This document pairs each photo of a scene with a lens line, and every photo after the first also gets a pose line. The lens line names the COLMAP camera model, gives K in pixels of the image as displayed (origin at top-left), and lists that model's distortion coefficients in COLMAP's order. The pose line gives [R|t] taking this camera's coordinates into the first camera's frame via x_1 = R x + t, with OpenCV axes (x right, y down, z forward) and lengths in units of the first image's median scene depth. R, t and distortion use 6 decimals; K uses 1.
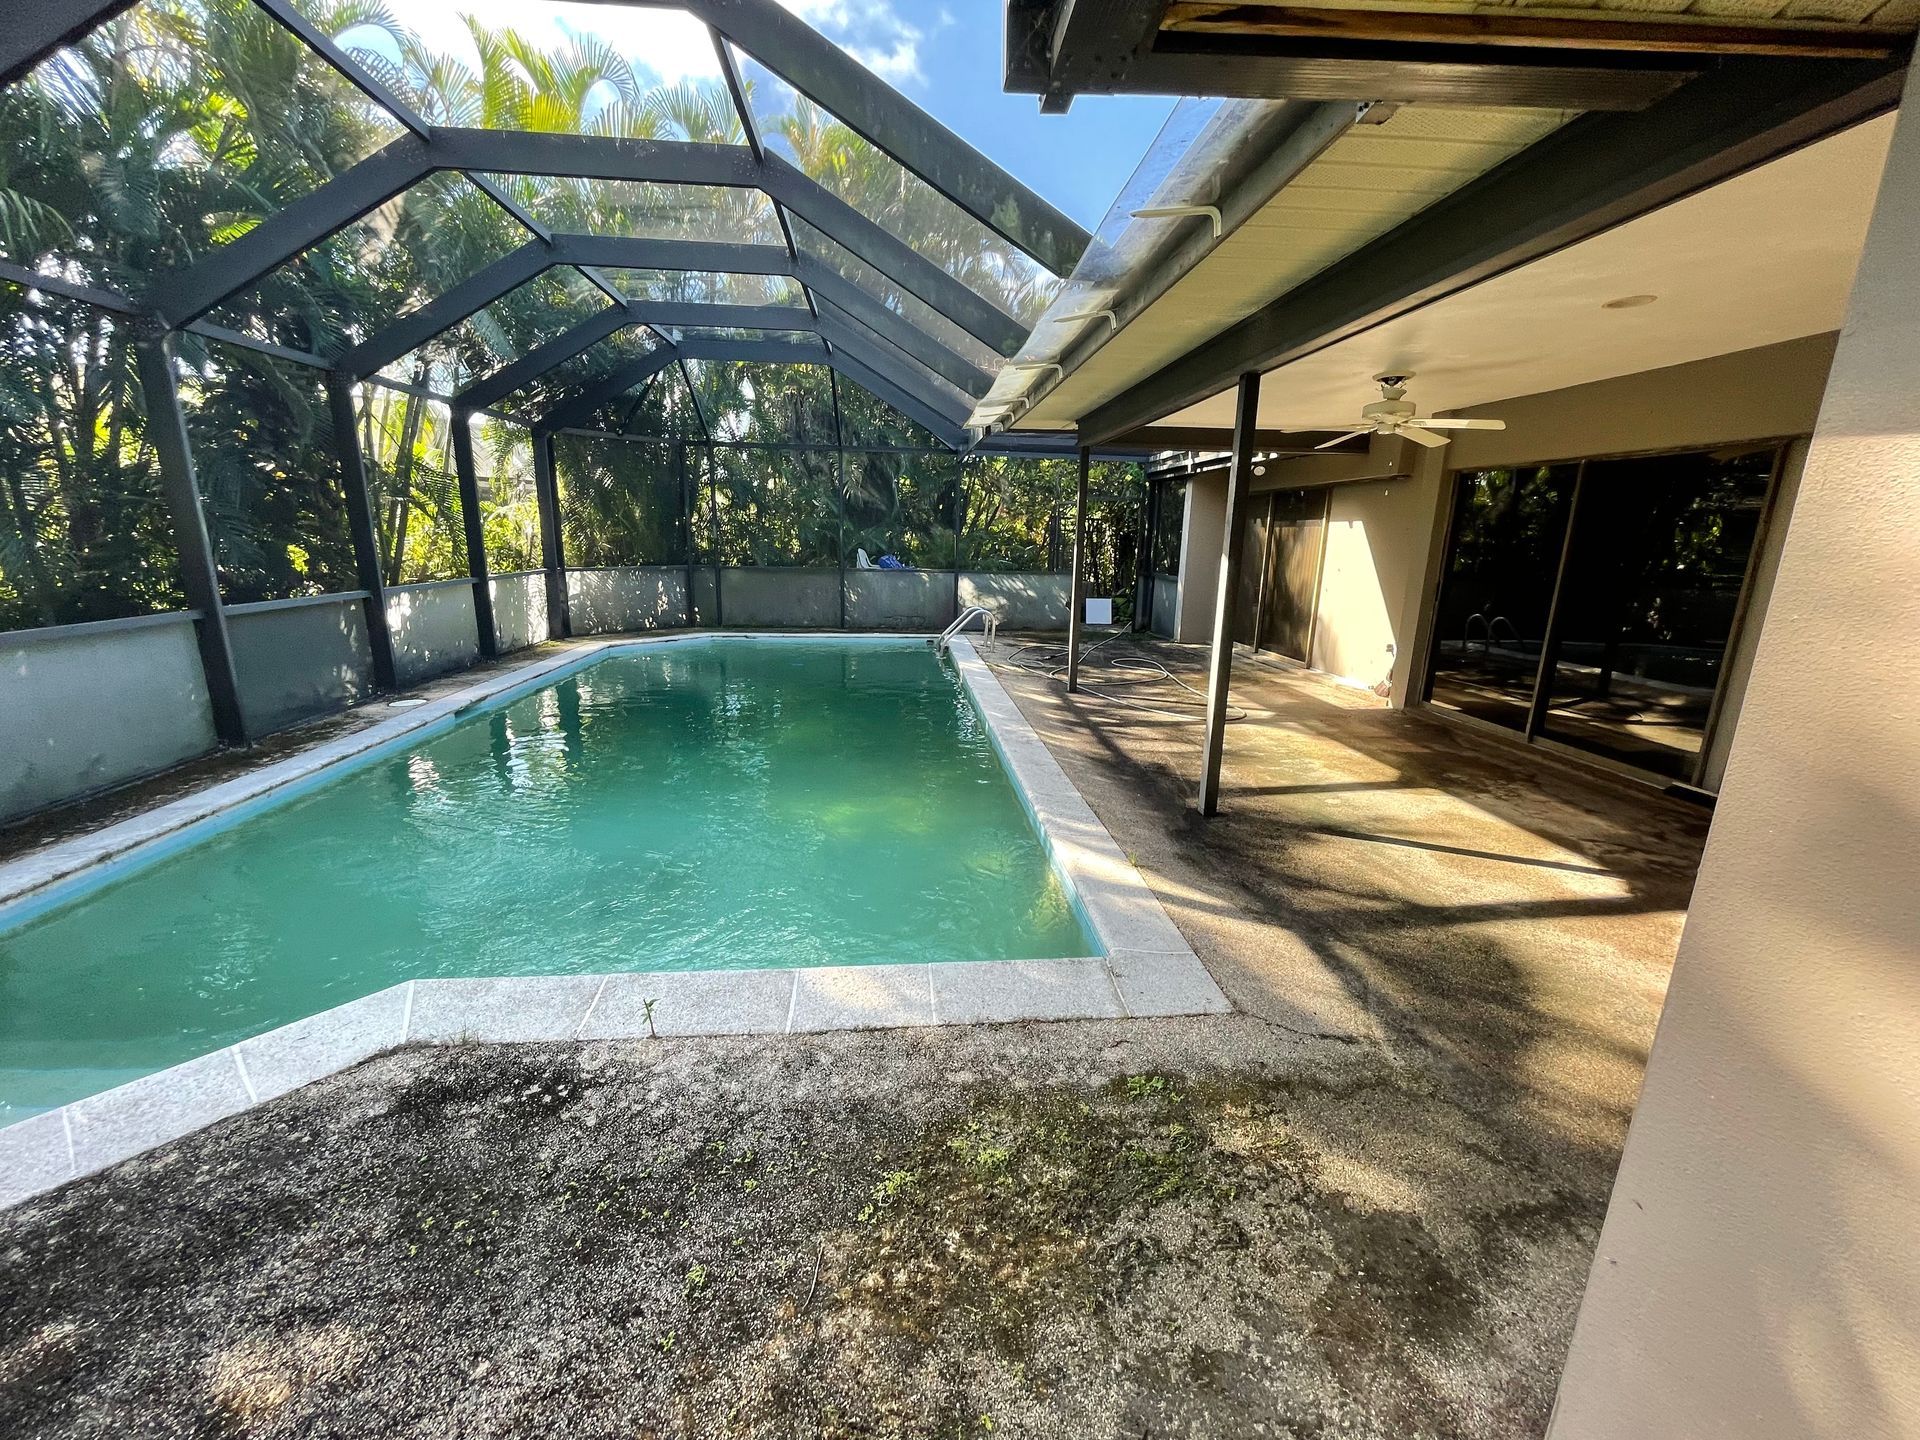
lens RADIAL K [[772.3, 0, 955.7], [0, 772.3, 720.8], [0, 0, 1]] dist [-0.000562, -0.000166]
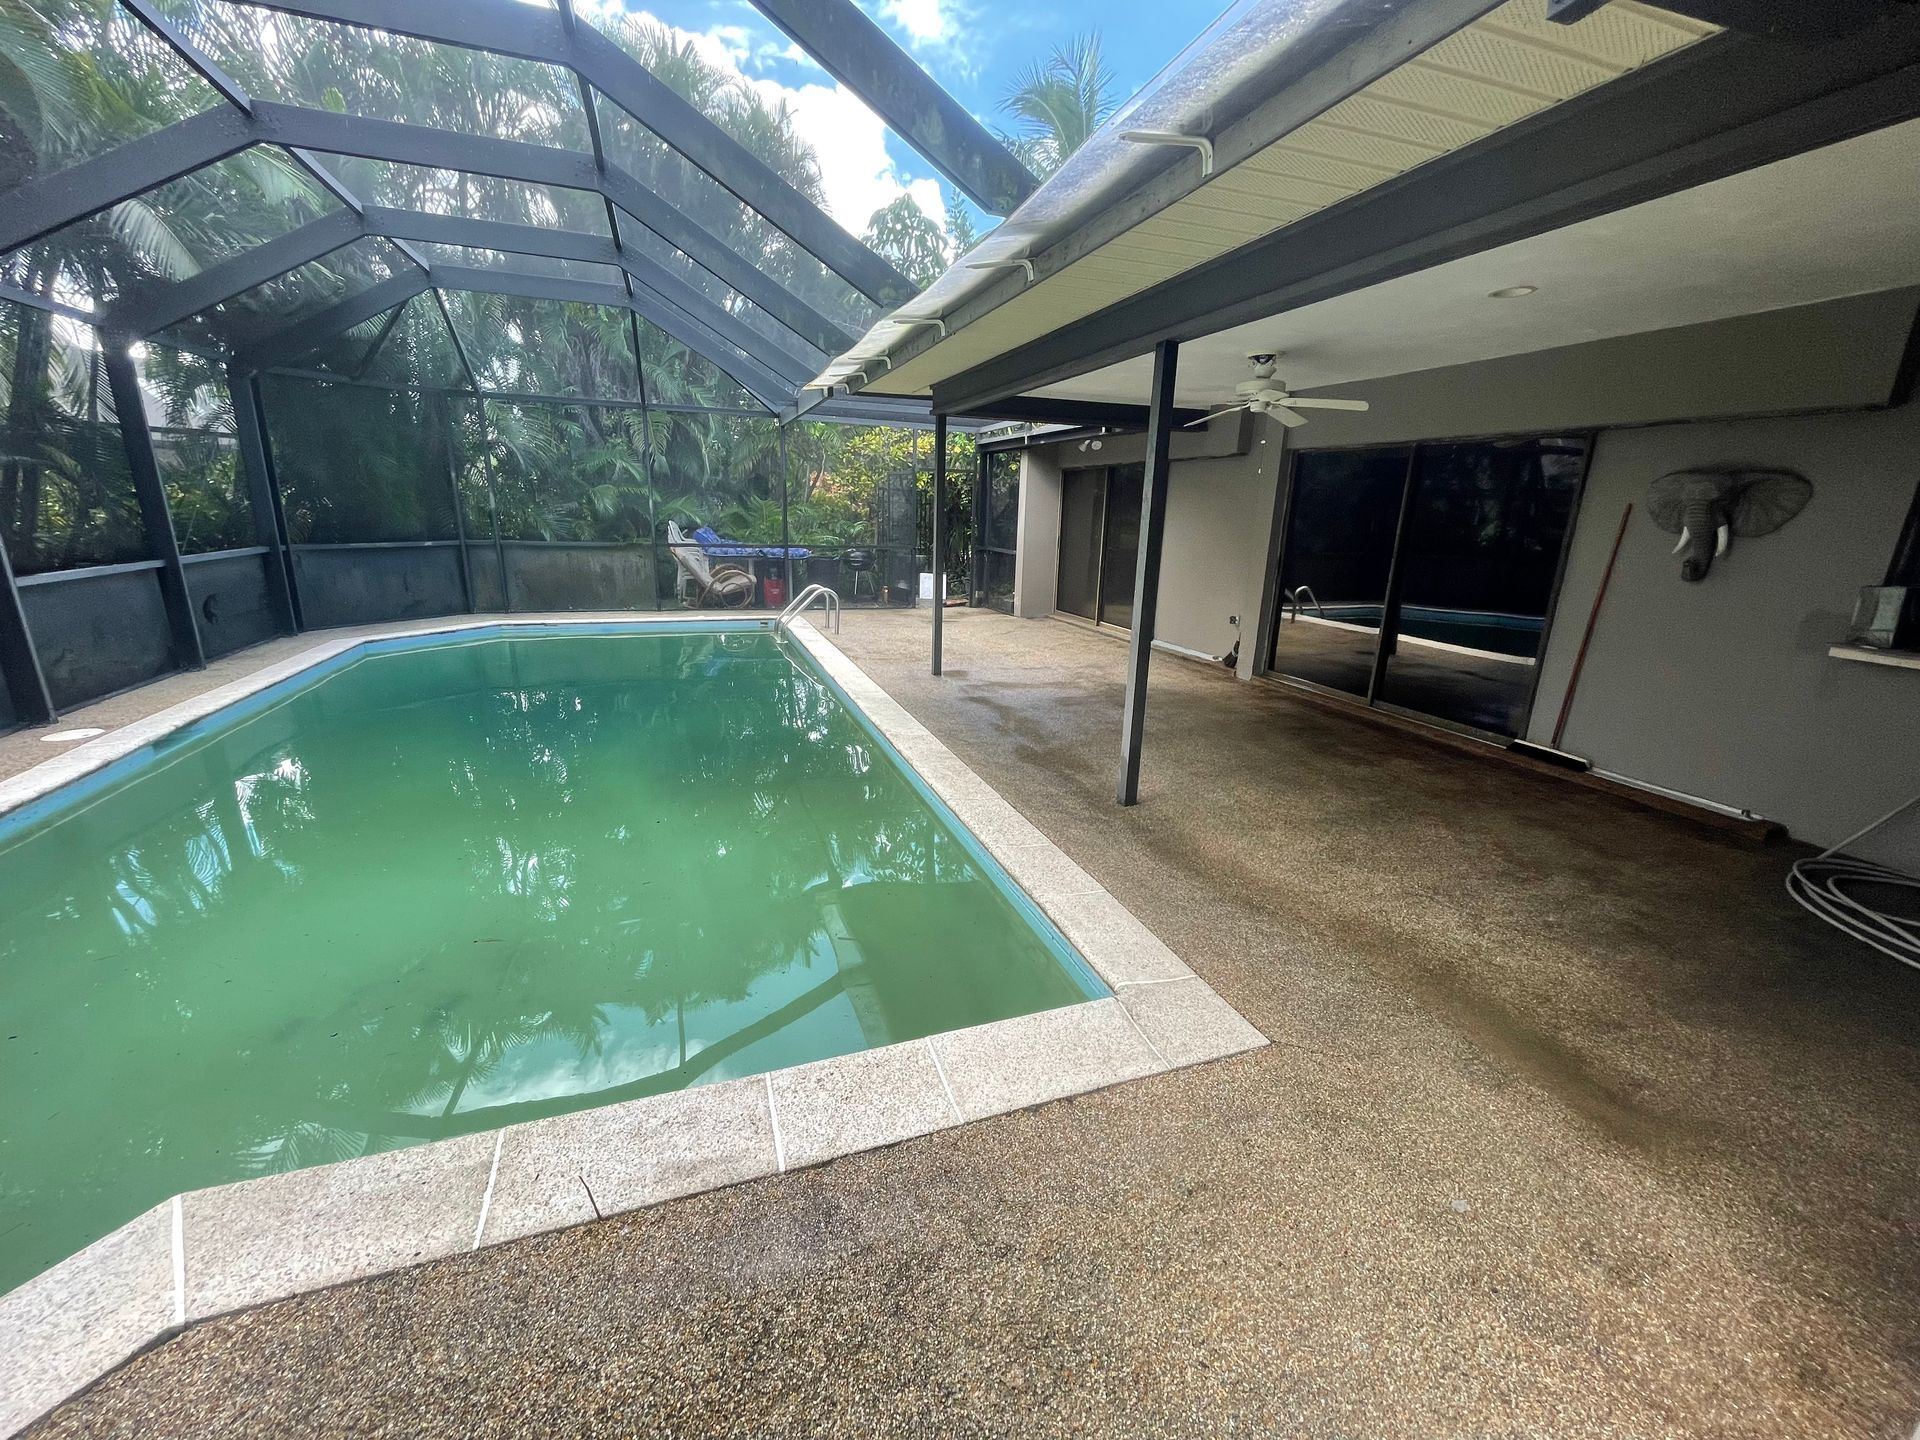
lens RADIAL K [[772.3, 0, 955.8], [0, 772.3, 718.9], [0, 0, 1]] dist [-0.000562, -0.000166]
pose [[0.966809, -0.060002, 0.248354, -0.091278], [0.051549, 0.997853, 0.040409, -0.027098], [-0.250246, -0.026266, 0.967826, 0.095237]]
